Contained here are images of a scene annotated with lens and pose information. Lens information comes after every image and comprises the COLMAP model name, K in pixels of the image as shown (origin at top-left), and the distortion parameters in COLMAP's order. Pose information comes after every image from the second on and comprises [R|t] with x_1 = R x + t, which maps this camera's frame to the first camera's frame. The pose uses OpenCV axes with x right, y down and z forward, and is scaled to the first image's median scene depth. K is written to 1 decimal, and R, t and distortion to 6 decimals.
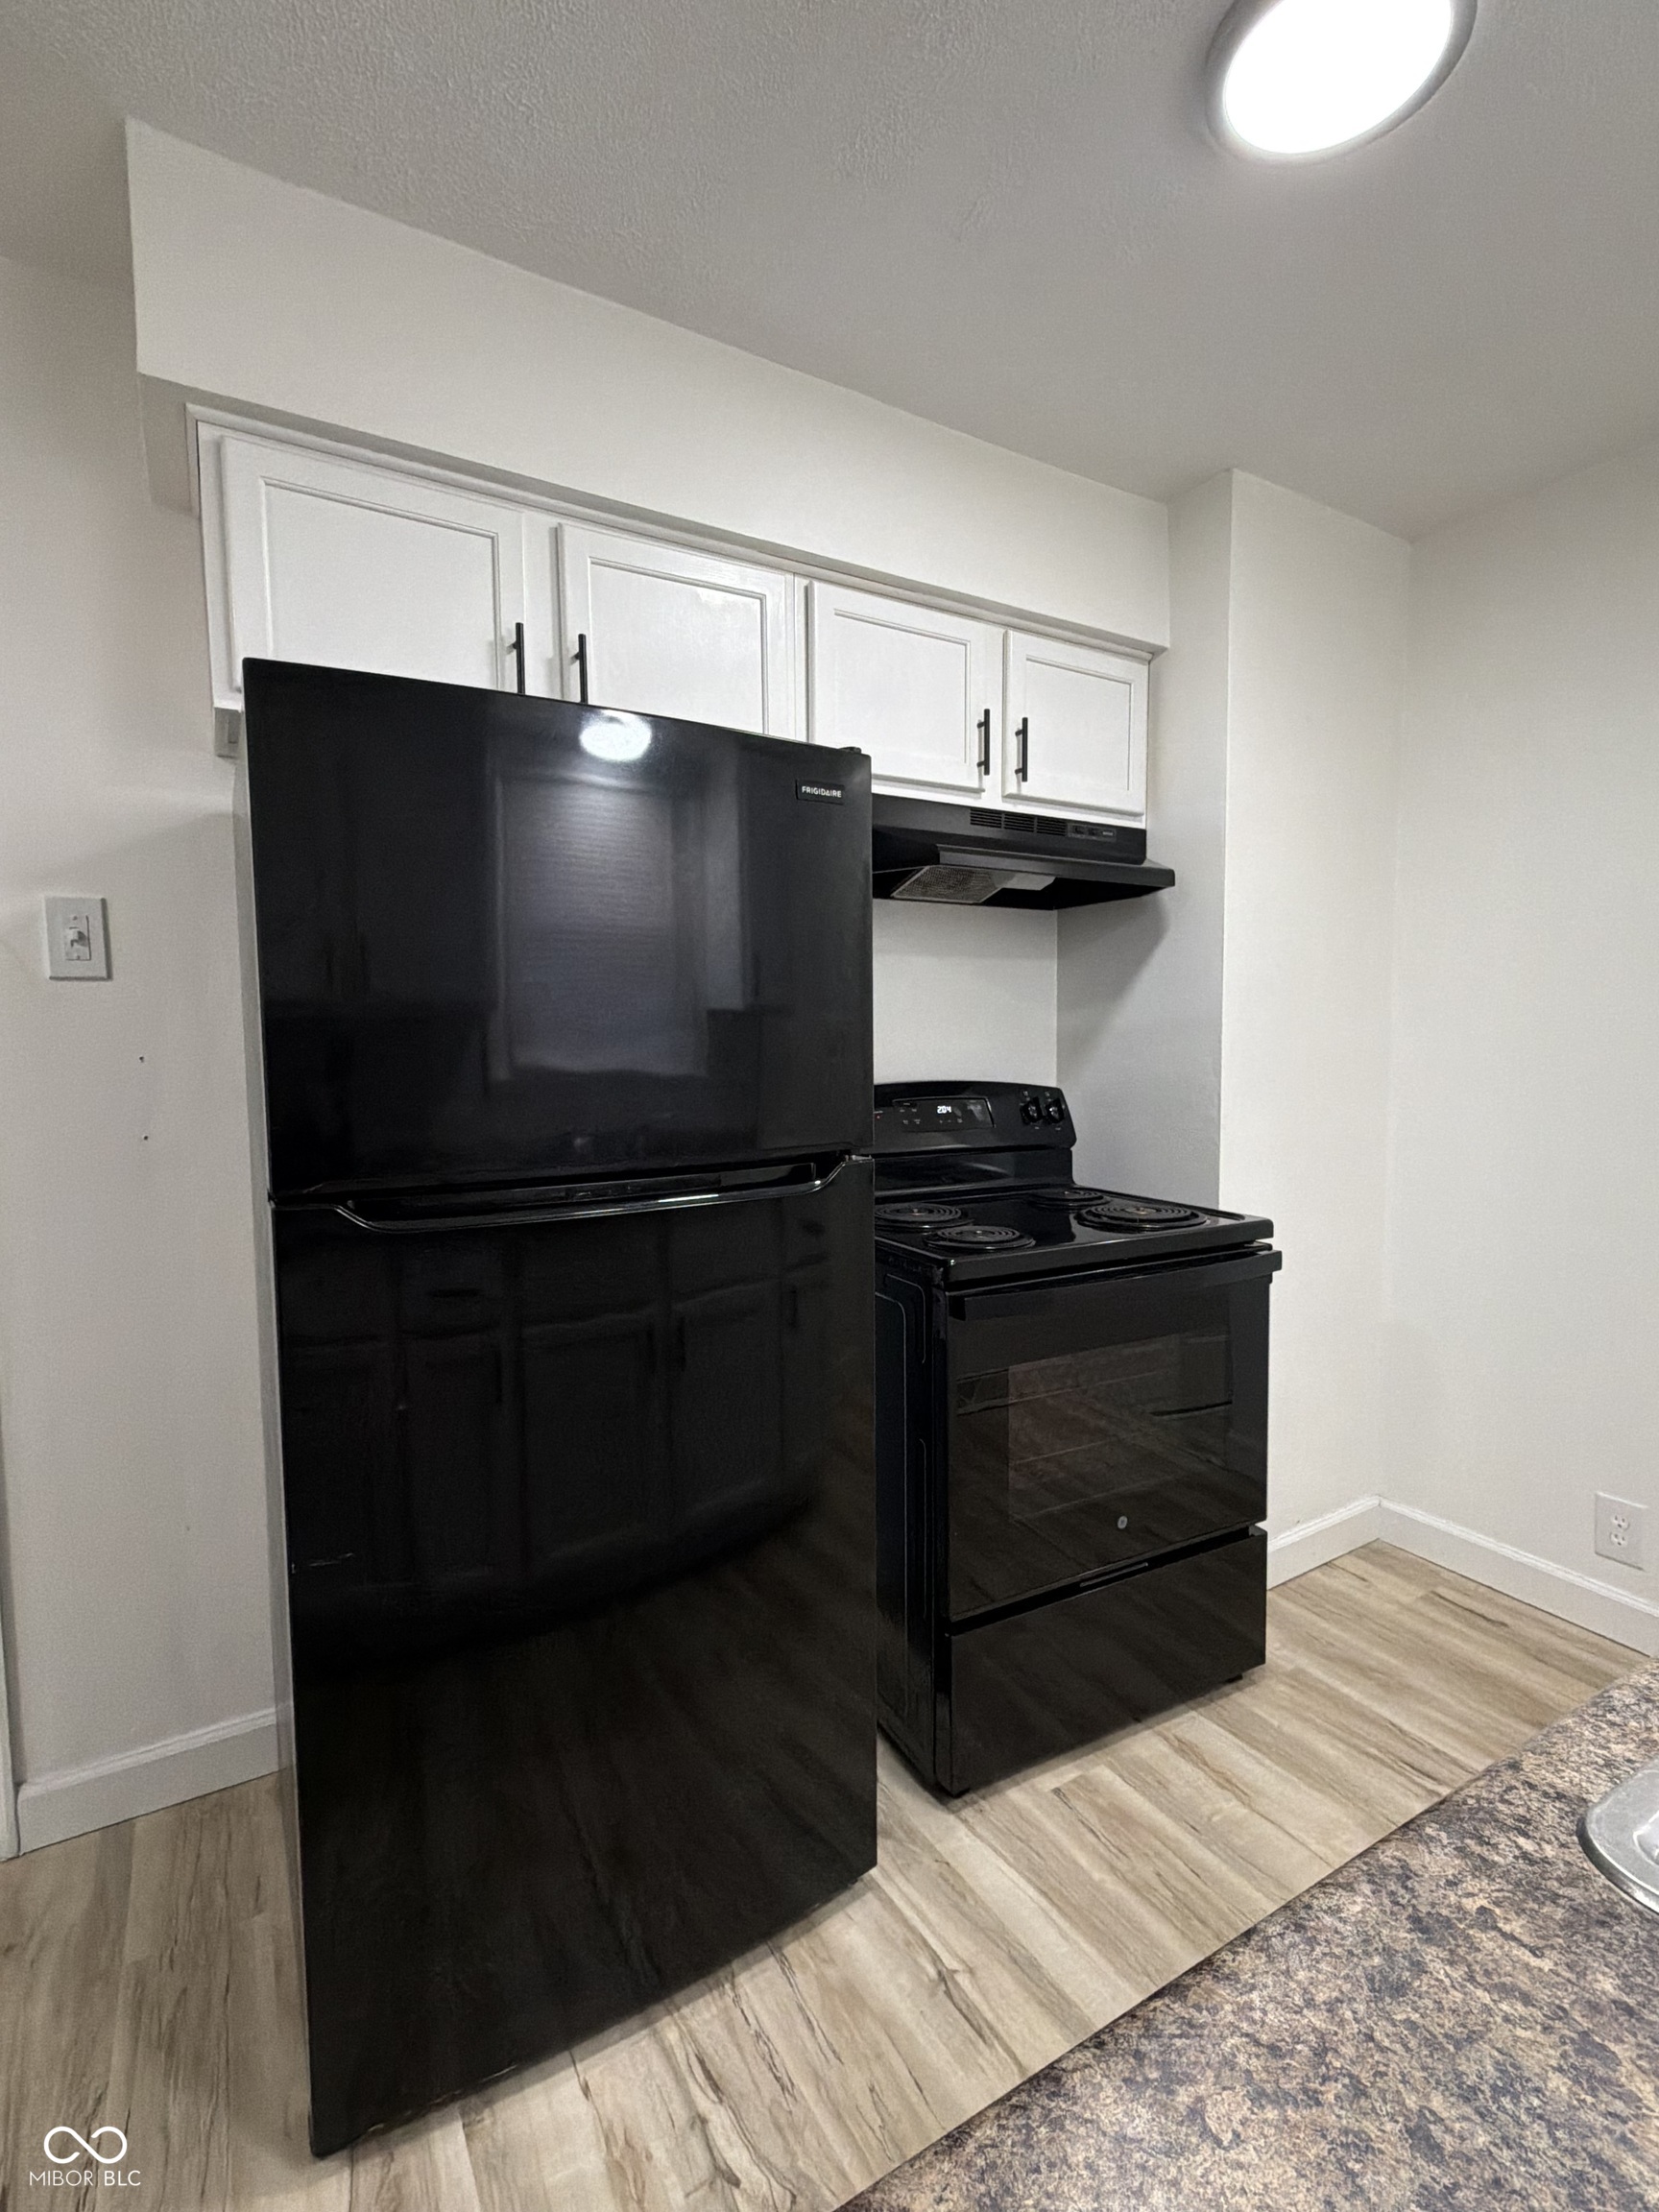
lens RADIAL K [[1024.0, 0, 829.5], [0, 1024.0, 1106.0], [0, 0, 1]] dist [-0.000981, -0.000188]
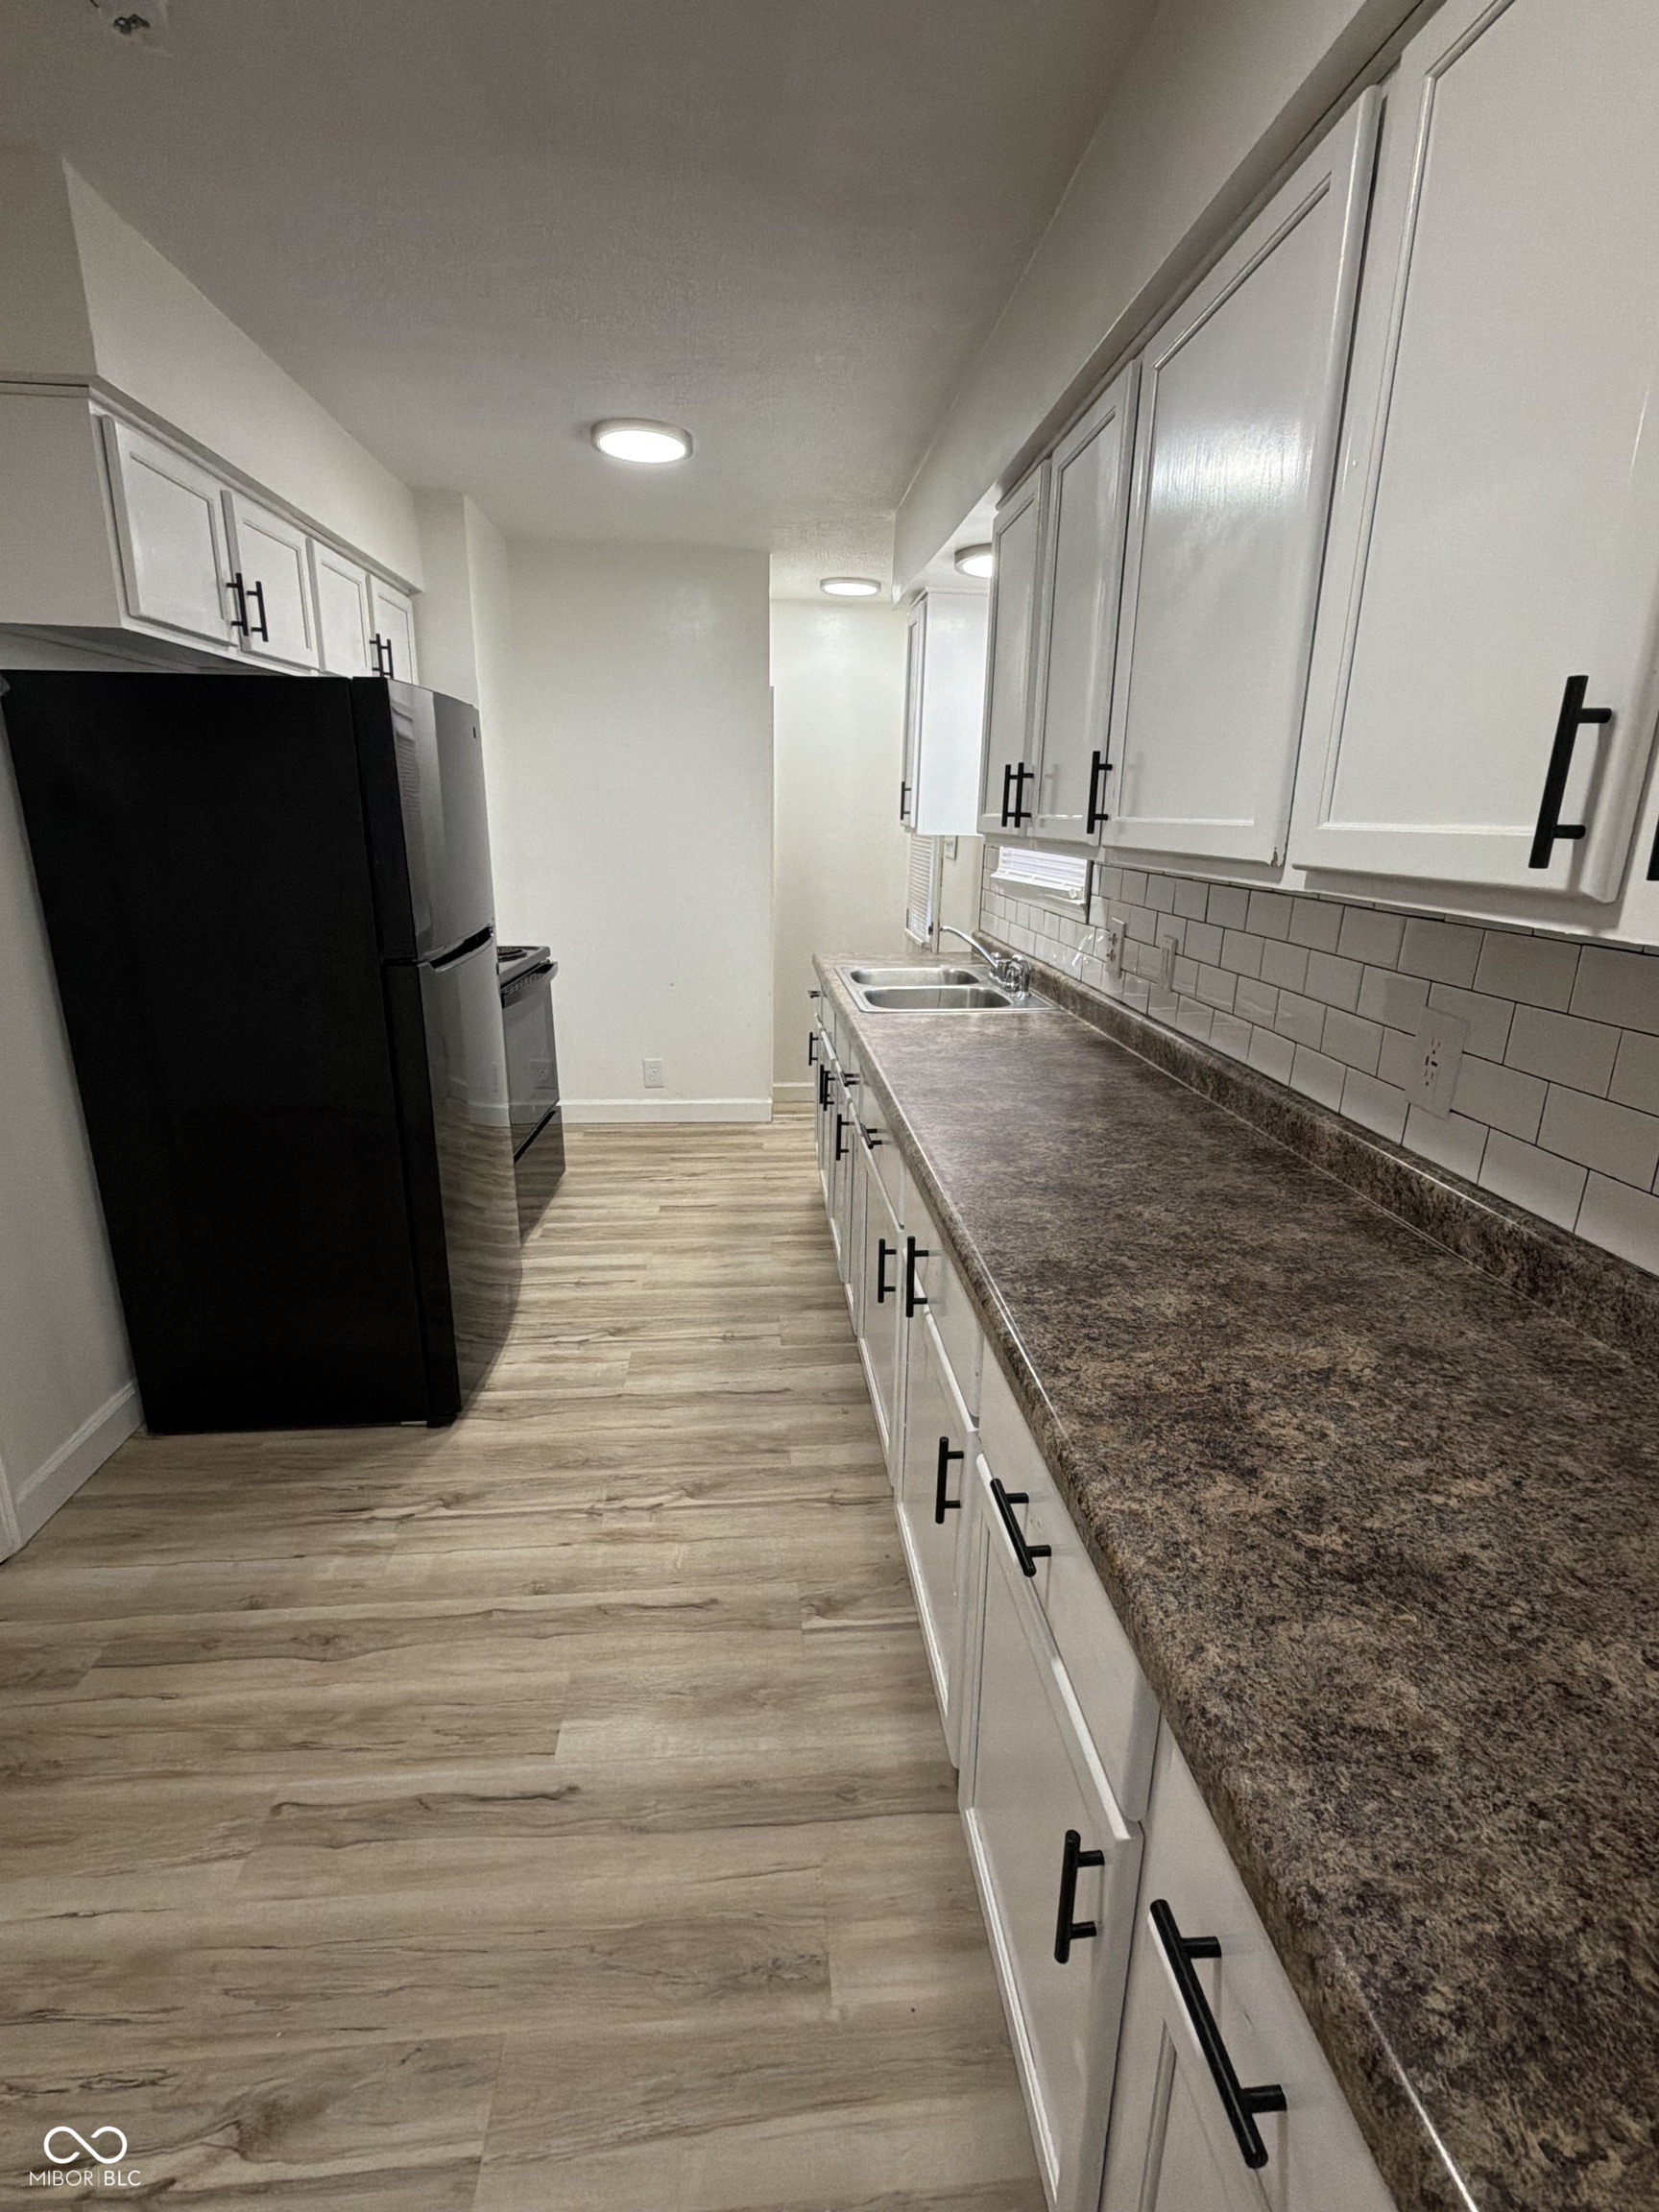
lens RADIAL K [[1024.0, 0, 829.5], [0, 1024.0, 1106.0], [0, 0, 1]] dist [-0.000981, -0.000188]
pose [[0.438747, -0.243600, 0.864963, -1.212865], [0.041899, 0.967054, 0.251099, -0.068899], [-0.897633, -0.073927, 0.434498, -0.379344]]
